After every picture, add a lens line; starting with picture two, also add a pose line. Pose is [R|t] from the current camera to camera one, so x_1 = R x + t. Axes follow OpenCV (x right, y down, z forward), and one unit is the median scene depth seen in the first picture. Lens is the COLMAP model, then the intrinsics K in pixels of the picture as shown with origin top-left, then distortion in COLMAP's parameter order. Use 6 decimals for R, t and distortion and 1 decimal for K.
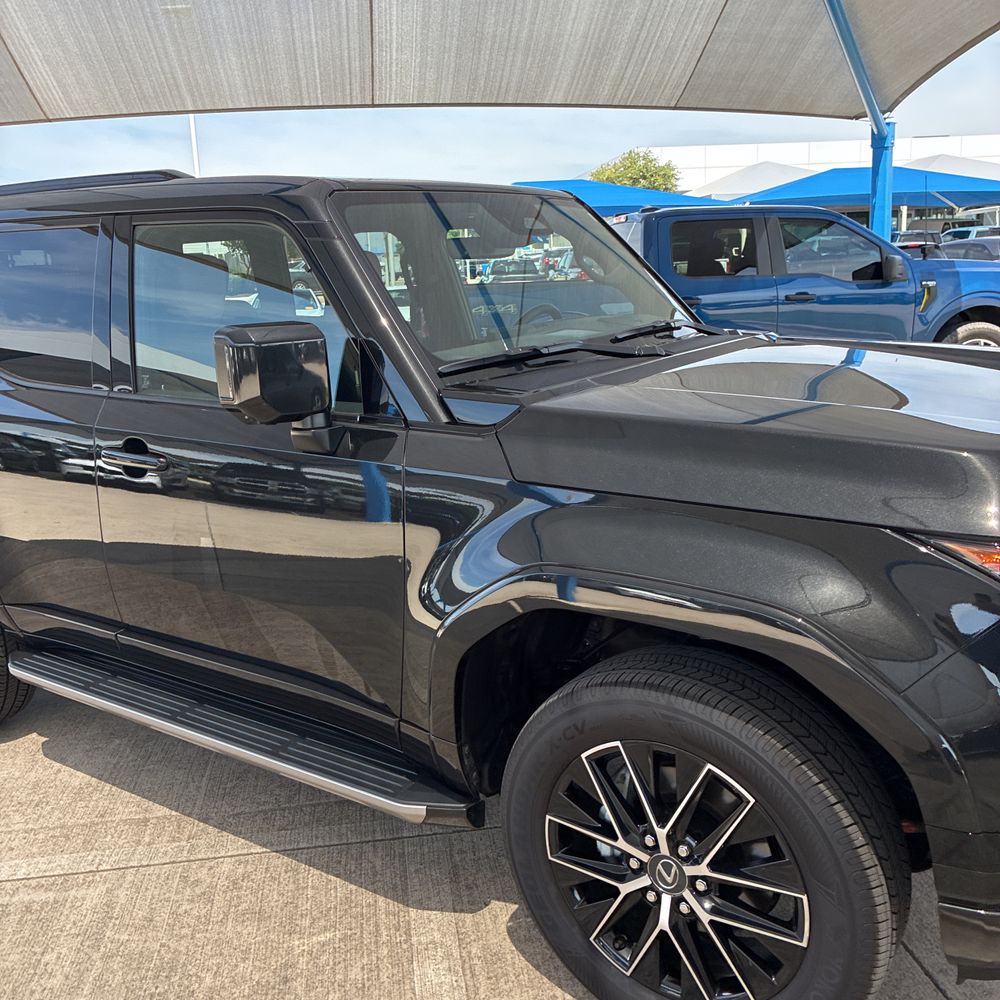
lens RADIAL K [[993.8, 0, 494.3], [0, 993.8, 496.5], [0, 0, 1]] dist [0.029082, 0.000000]
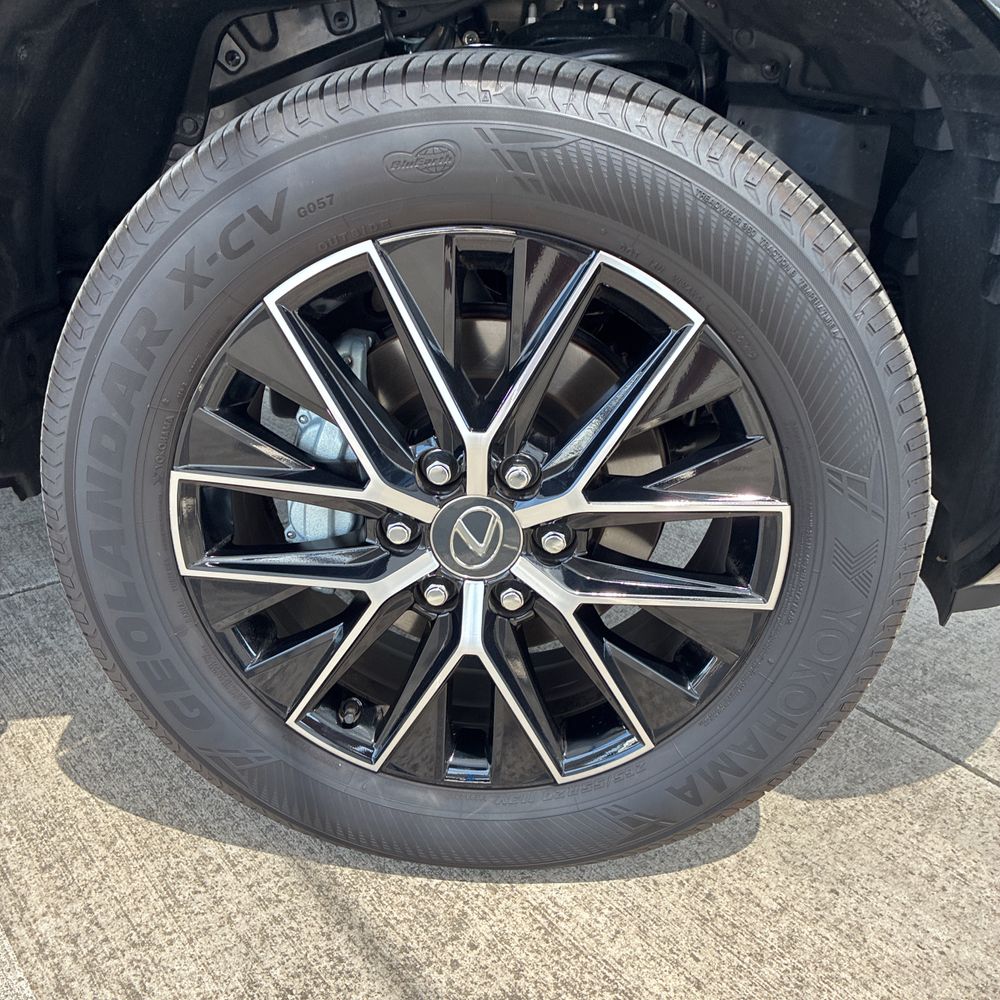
lens RADIAL K [[1018.1, 0, 494.0], [0, 1018.1, 495.2], [0, 0, 1]] dist [0.010849, 0.000000]
pose [[0.842489, -0.120000, 0.525178, -0.015755], [0.030888, 0.984031, 0.175294, 0.066219], [-0.537827, -0.131462, 0.832742, 0.145081]]
